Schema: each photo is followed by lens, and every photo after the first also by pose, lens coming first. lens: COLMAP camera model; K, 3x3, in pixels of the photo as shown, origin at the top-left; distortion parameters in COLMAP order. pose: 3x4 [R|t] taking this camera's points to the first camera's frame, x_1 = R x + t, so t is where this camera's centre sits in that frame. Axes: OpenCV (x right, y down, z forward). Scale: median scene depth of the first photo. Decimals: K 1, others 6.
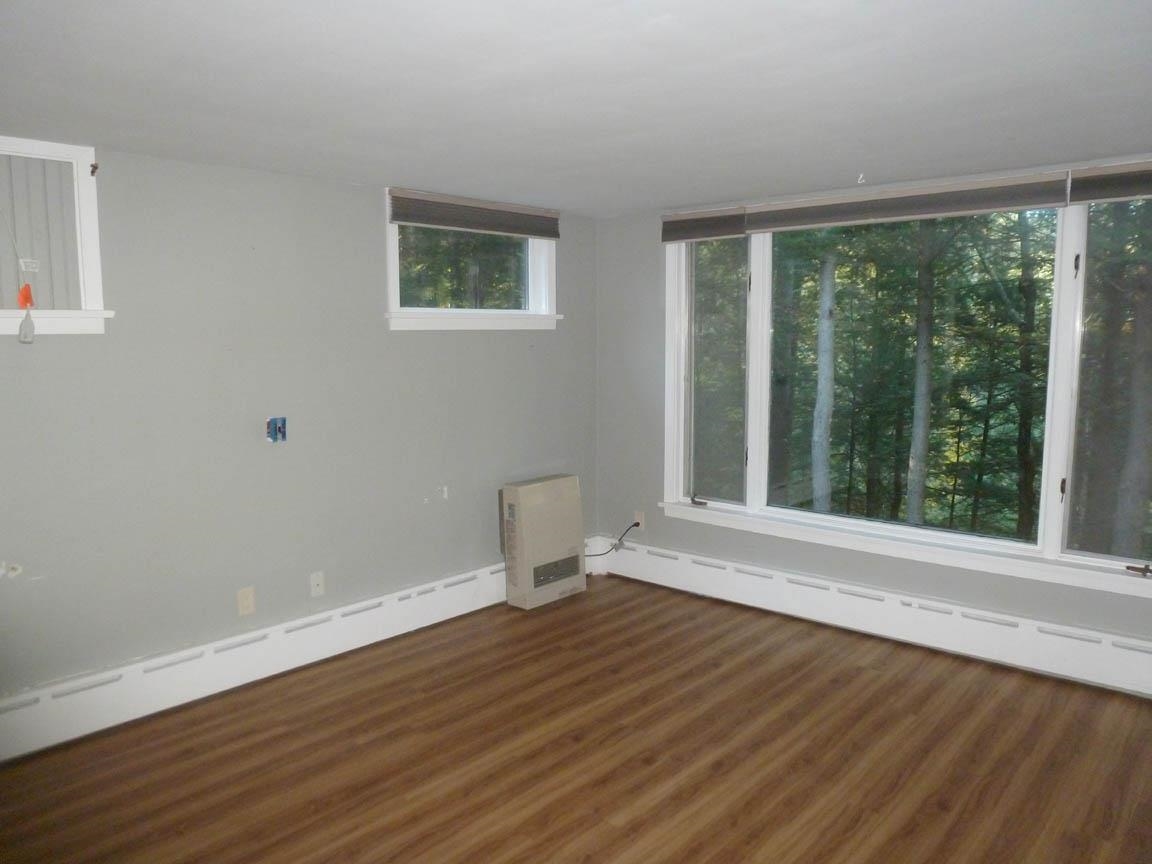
lens RADIAL K [[856.4, 0, 588.3], [0, 856.4, 433.8], [0, 0, 1]] dist [-0.008957, -0.004086]
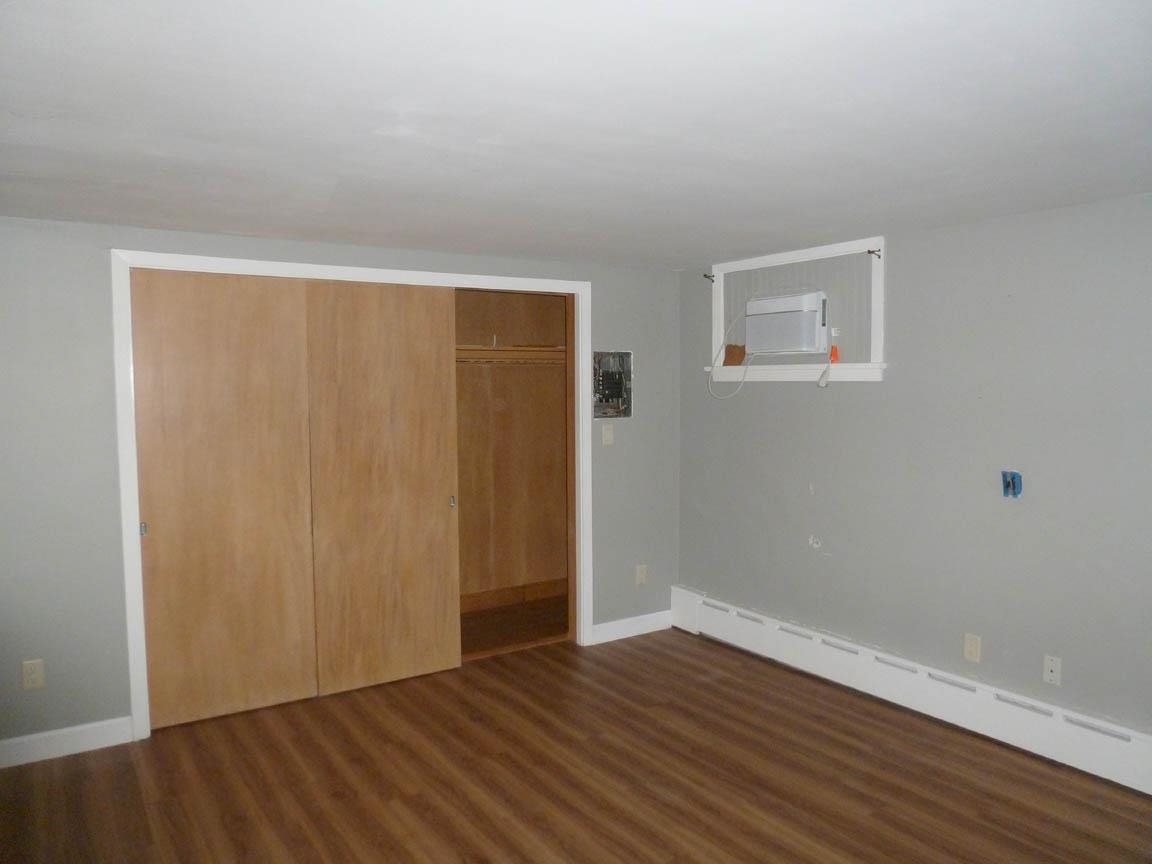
lens RADIAL K [[856.4, 0, 588.3], [0, 856.4, 433.8], [0, 0, 1]] dist [-0.008957, -0.004086]
pose [[-0.232062, 0.070027, -0.970177, 0.744616], [-0.115904, 0.988308, 0.099060, -0.112475], [0.965771, 0.135435, -0.221232, 0.848203]]
